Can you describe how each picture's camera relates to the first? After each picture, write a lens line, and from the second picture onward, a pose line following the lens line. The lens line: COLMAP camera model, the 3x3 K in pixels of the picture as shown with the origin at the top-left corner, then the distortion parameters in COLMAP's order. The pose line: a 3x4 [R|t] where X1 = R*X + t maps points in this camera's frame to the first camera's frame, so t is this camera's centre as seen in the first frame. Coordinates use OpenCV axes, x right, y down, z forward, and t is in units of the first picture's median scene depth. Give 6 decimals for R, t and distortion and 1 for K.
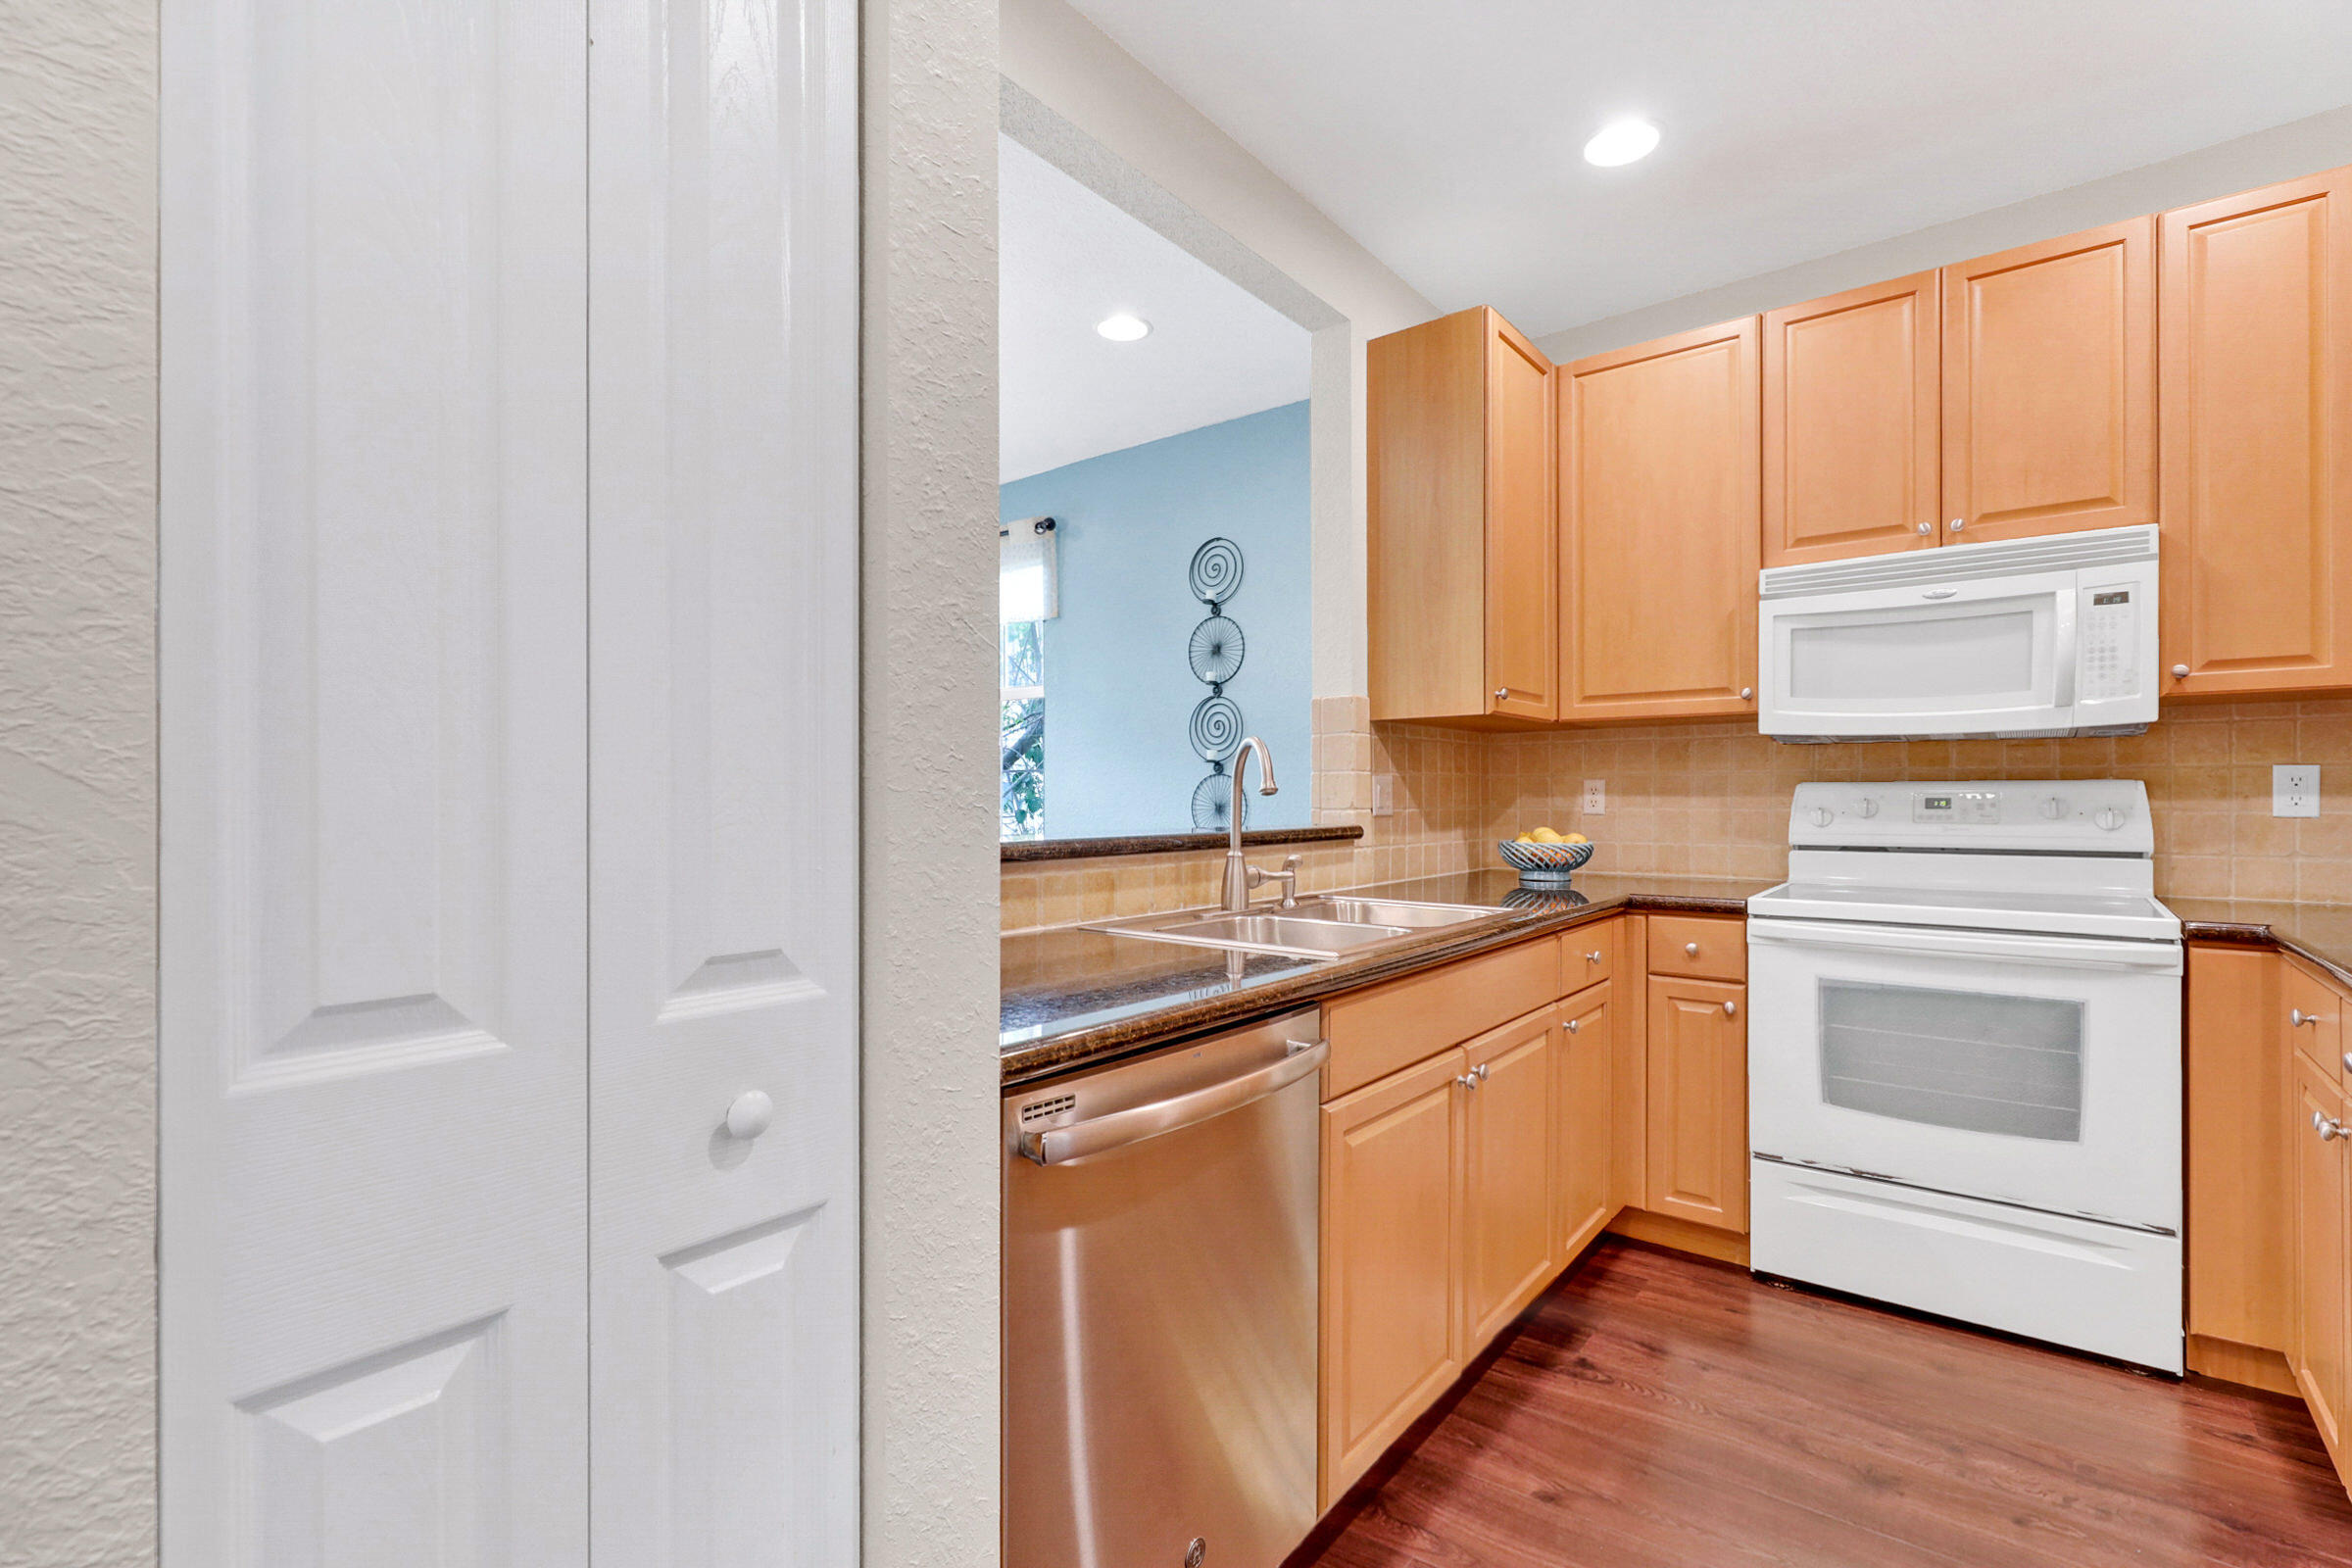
lens RADIAL K [[1066.9, 0, 1175.6], [0, 1066.9, 803.1], [0, 0, 1]] dist [0.000458, -0.000469]
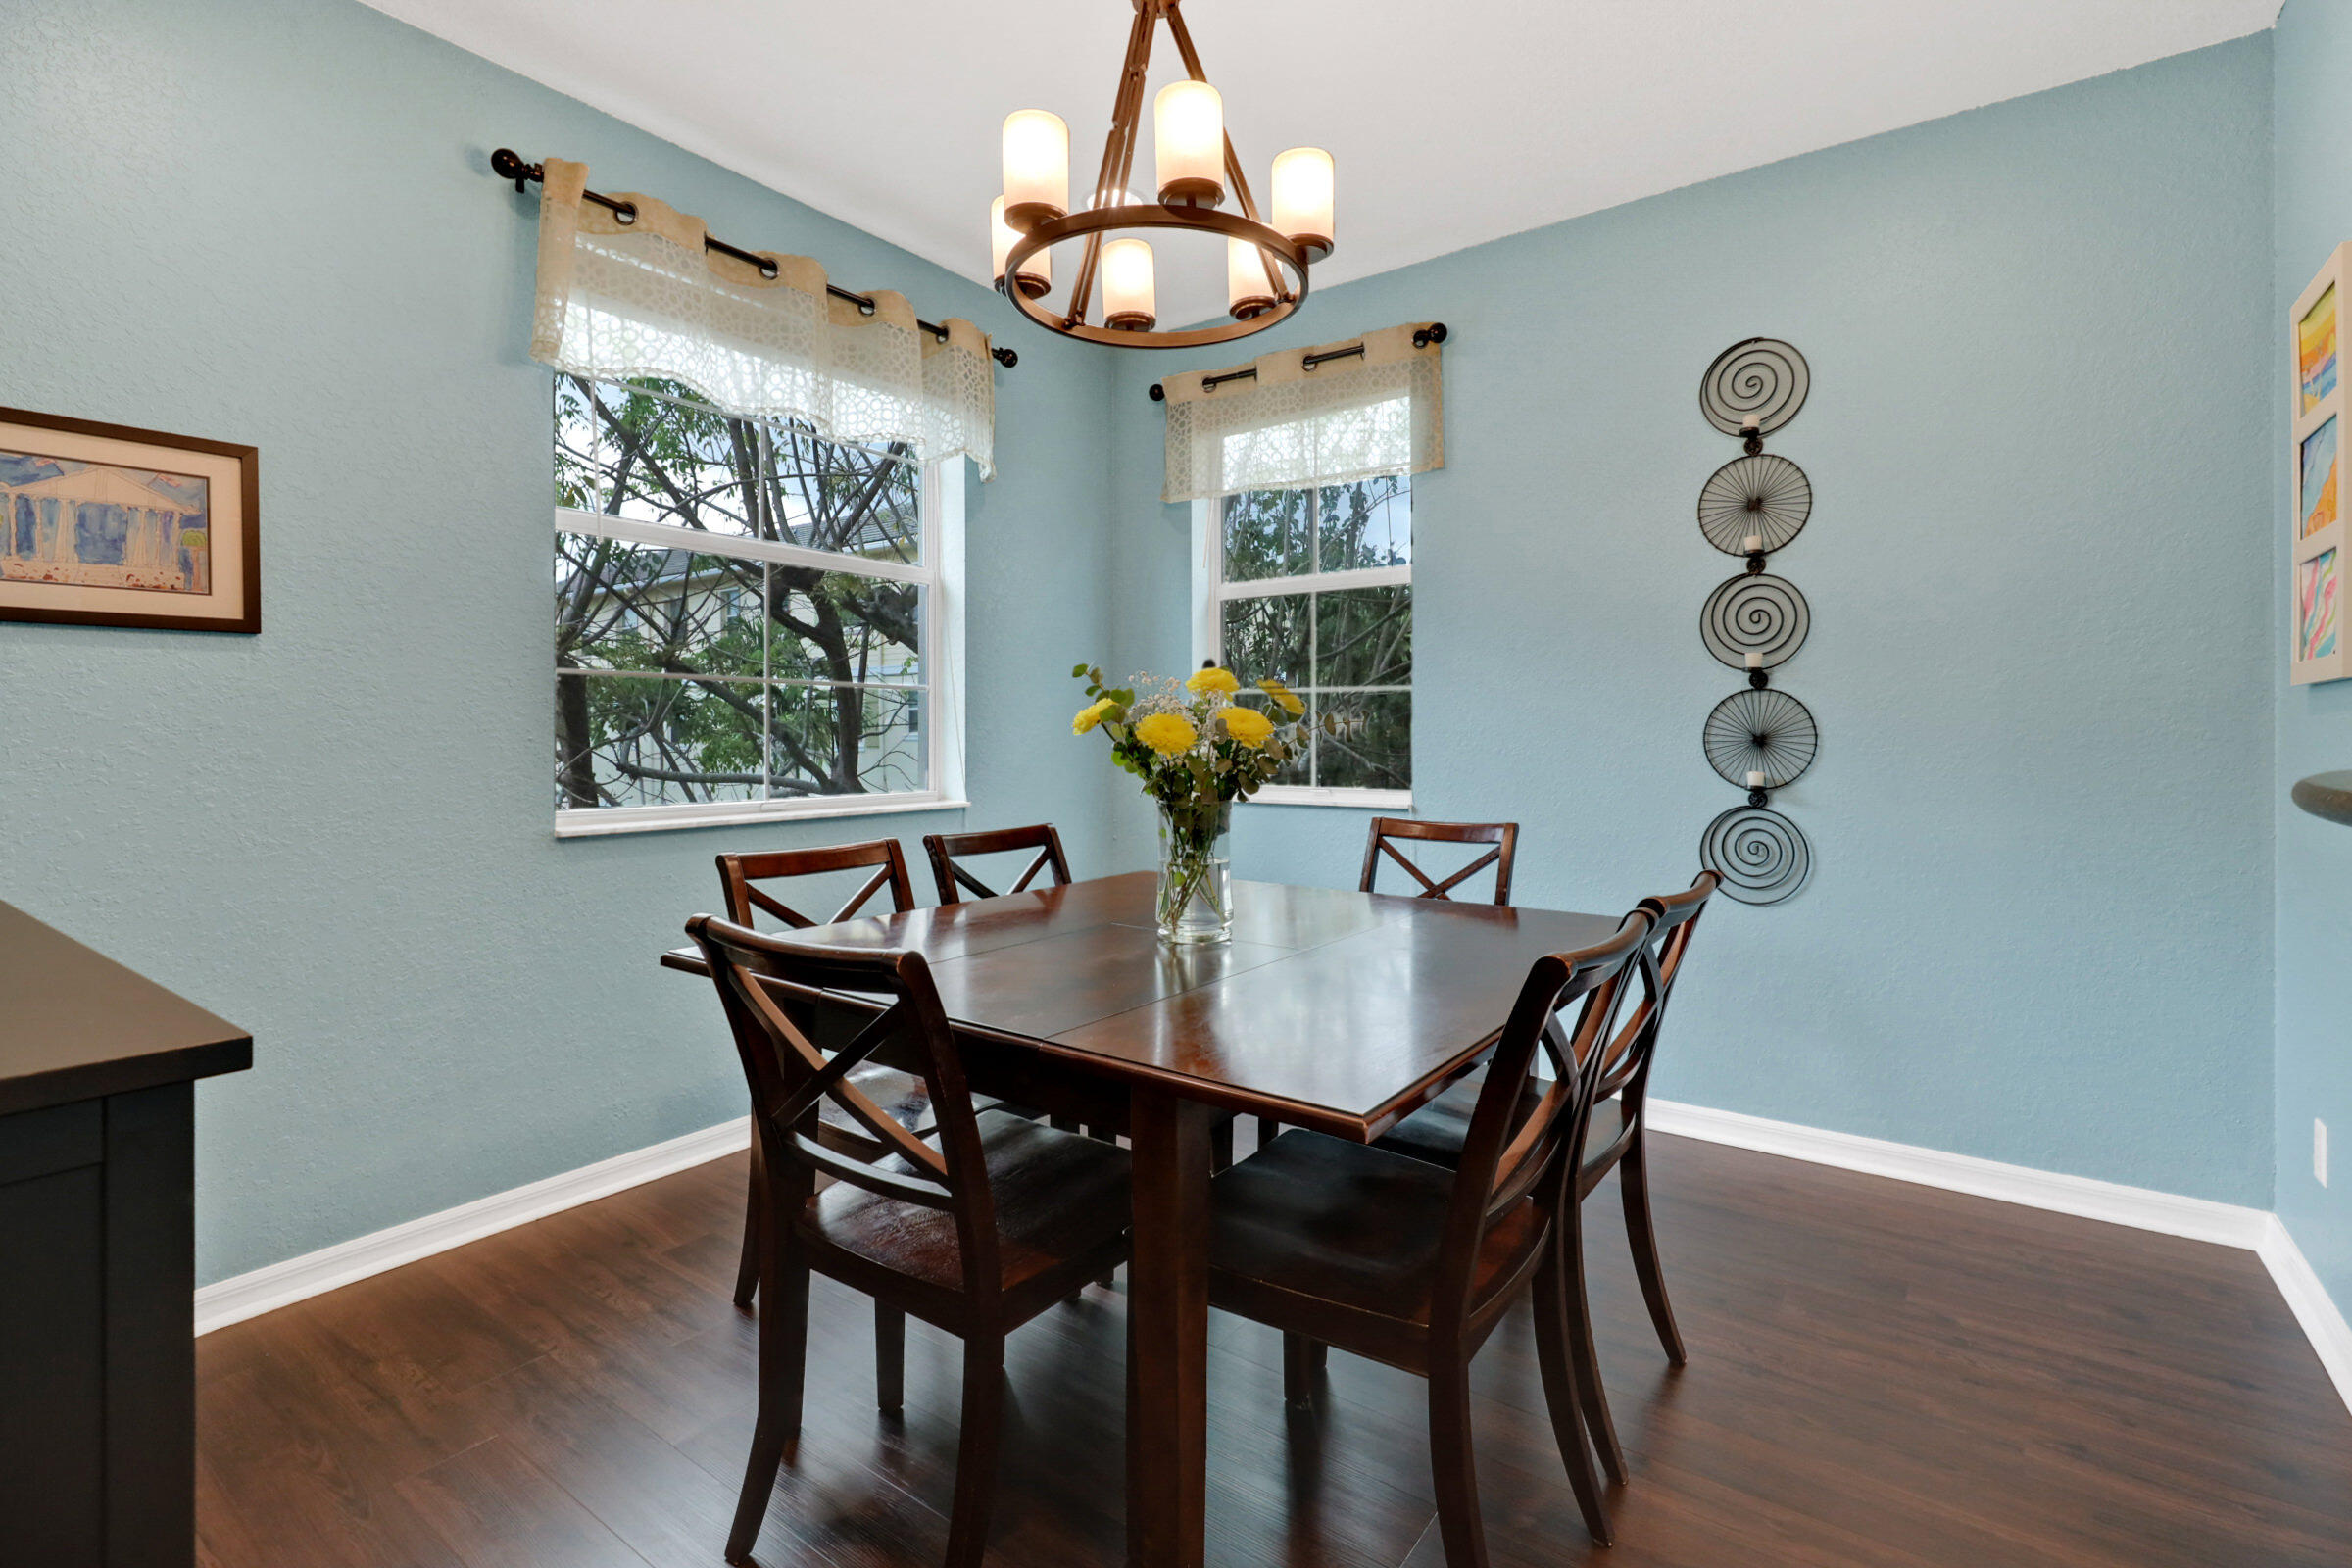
lens RADIAL K [[1072.5, 0, 1173.9], [0, 1072.5, 752.4], [0, 0, 1]] dist [-0.001272, -0.000215]
pose [[0.999122, -0.001534, 0.041874, -0.565657], [0.000928, 0.999894, 0.014504, 0.004261], [-0.041892, -0.014453, 0.999018, 0.535276]]
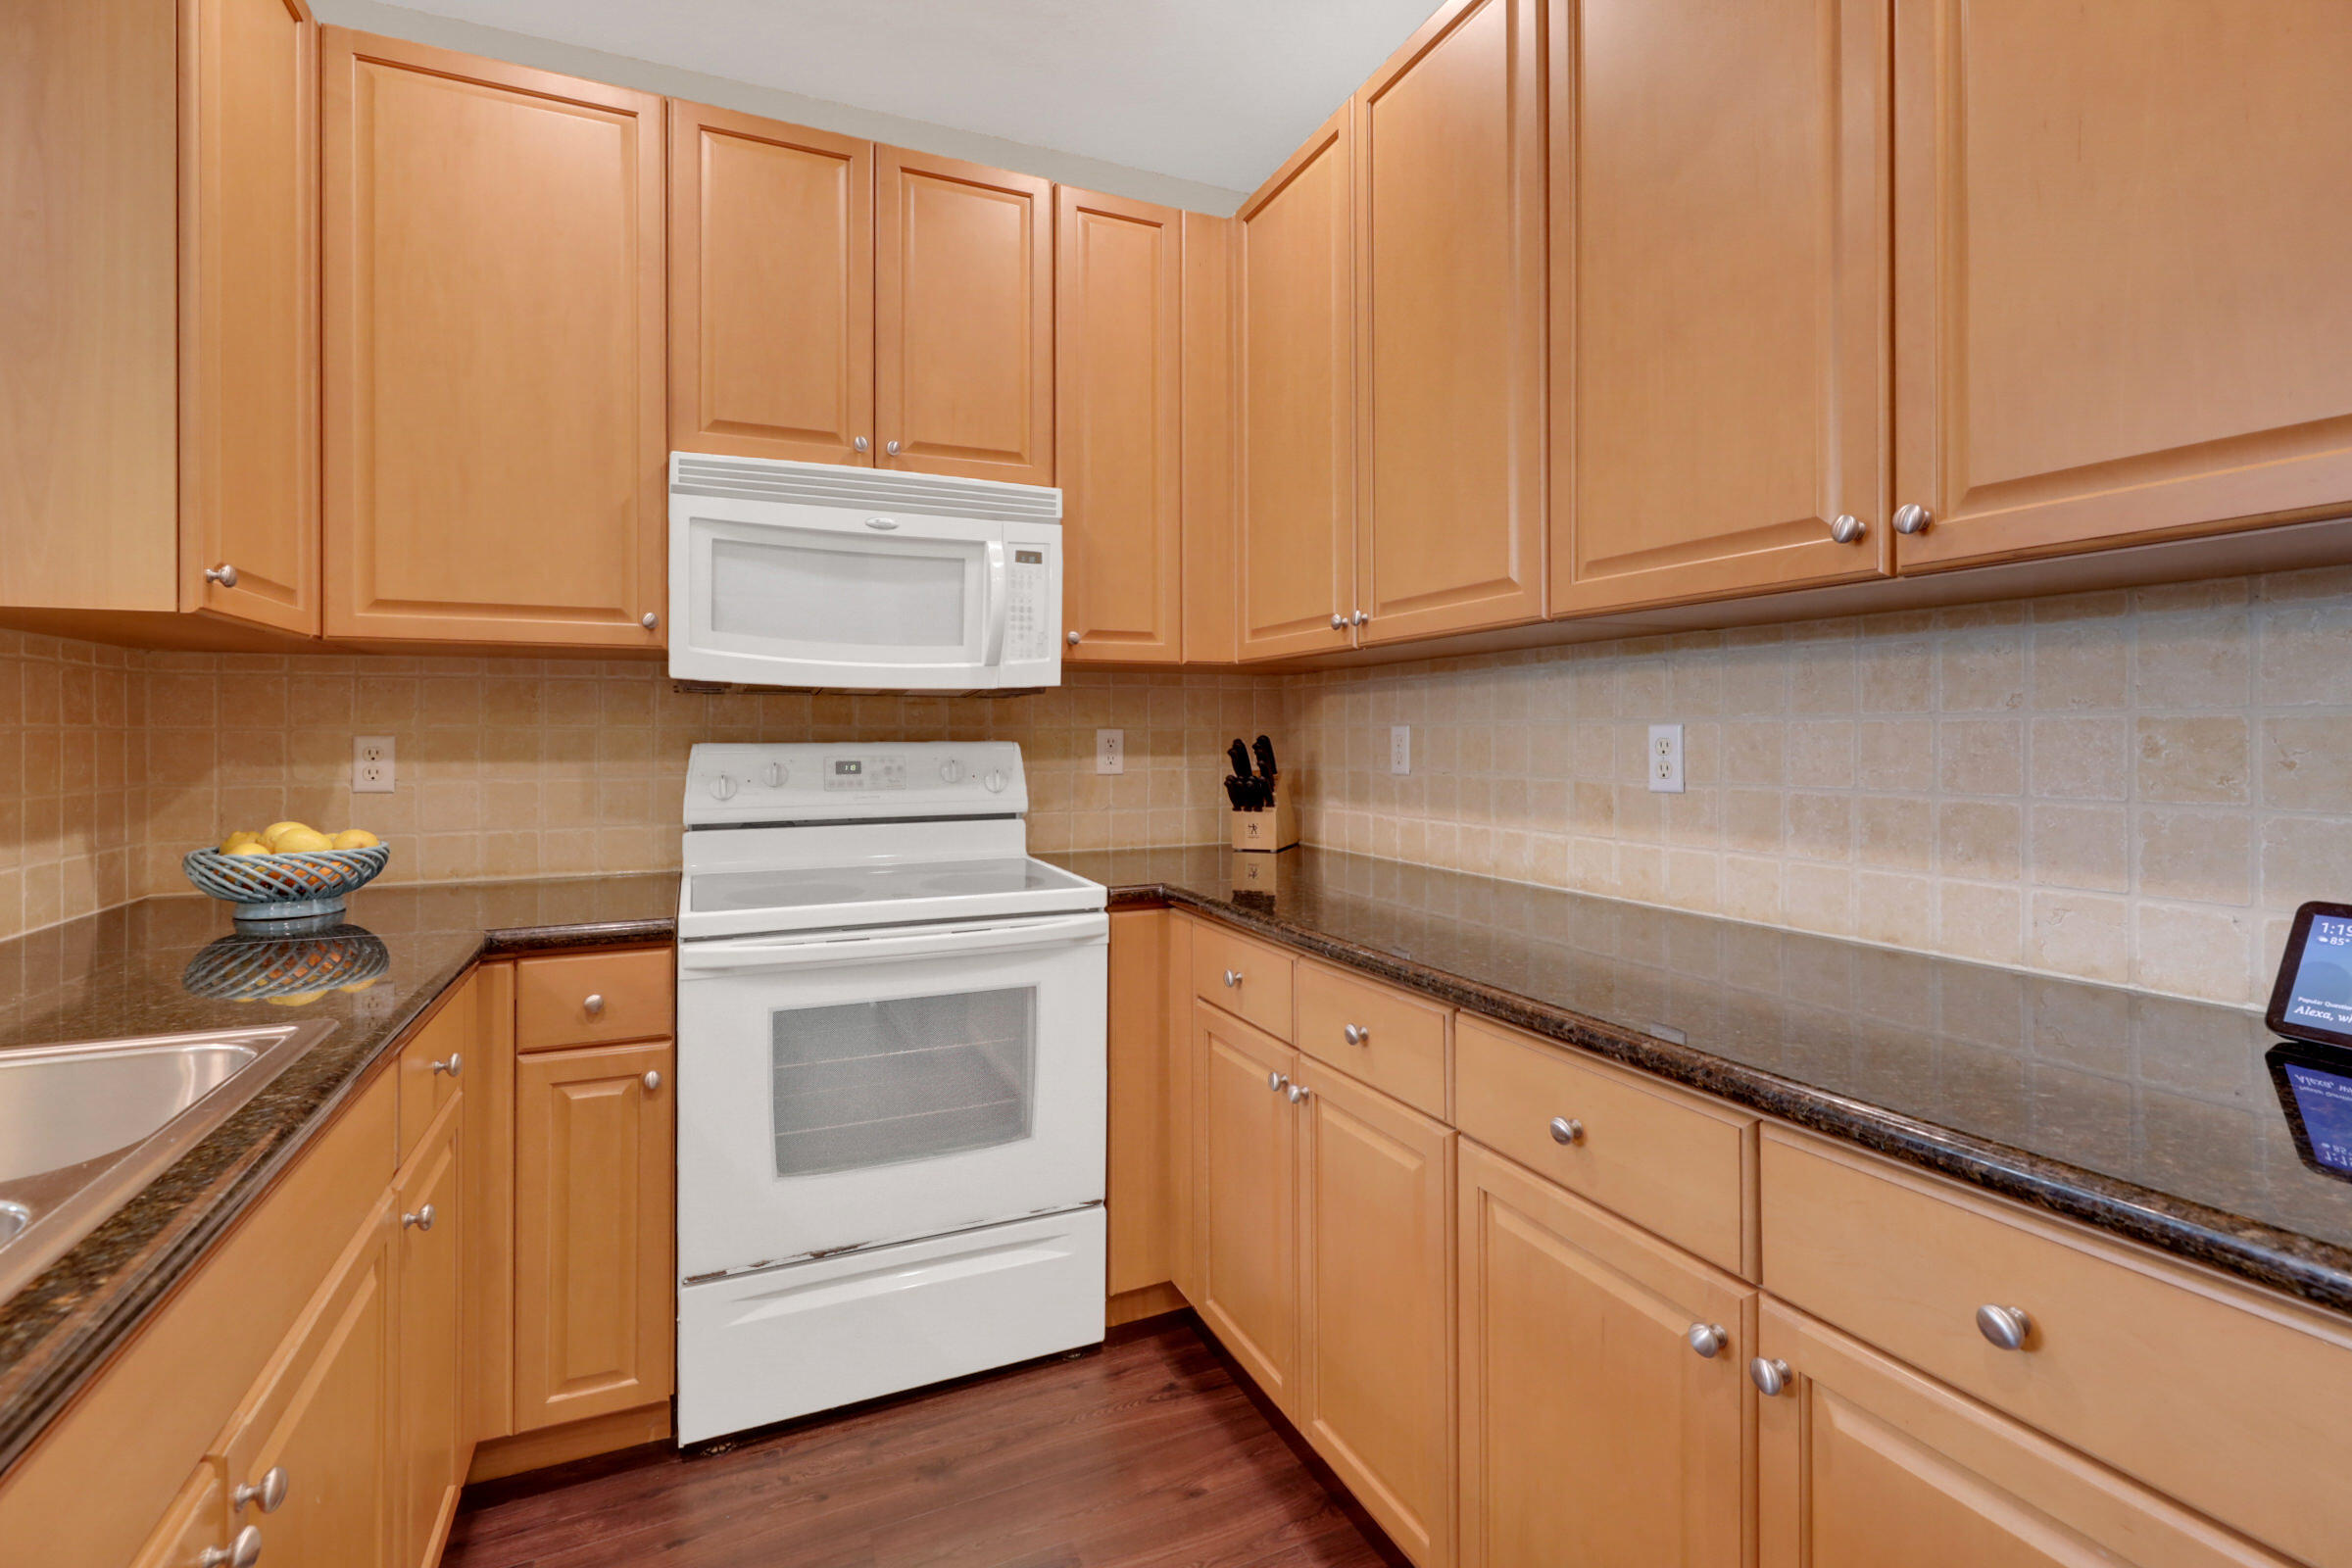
lens RADIAL K [[1079.1, 0, 1181.7], [0, 1079.1, 732.0], [0, 0, 1]] dist [0.000484, -0.000094]
pose [[0.455236, 0.001907, 0.890369, 0.057602], [0.006182, 0.999967, -0.005302, -0.022863], [-0.890349, 0.007918, 0.455209, 0.367550]]
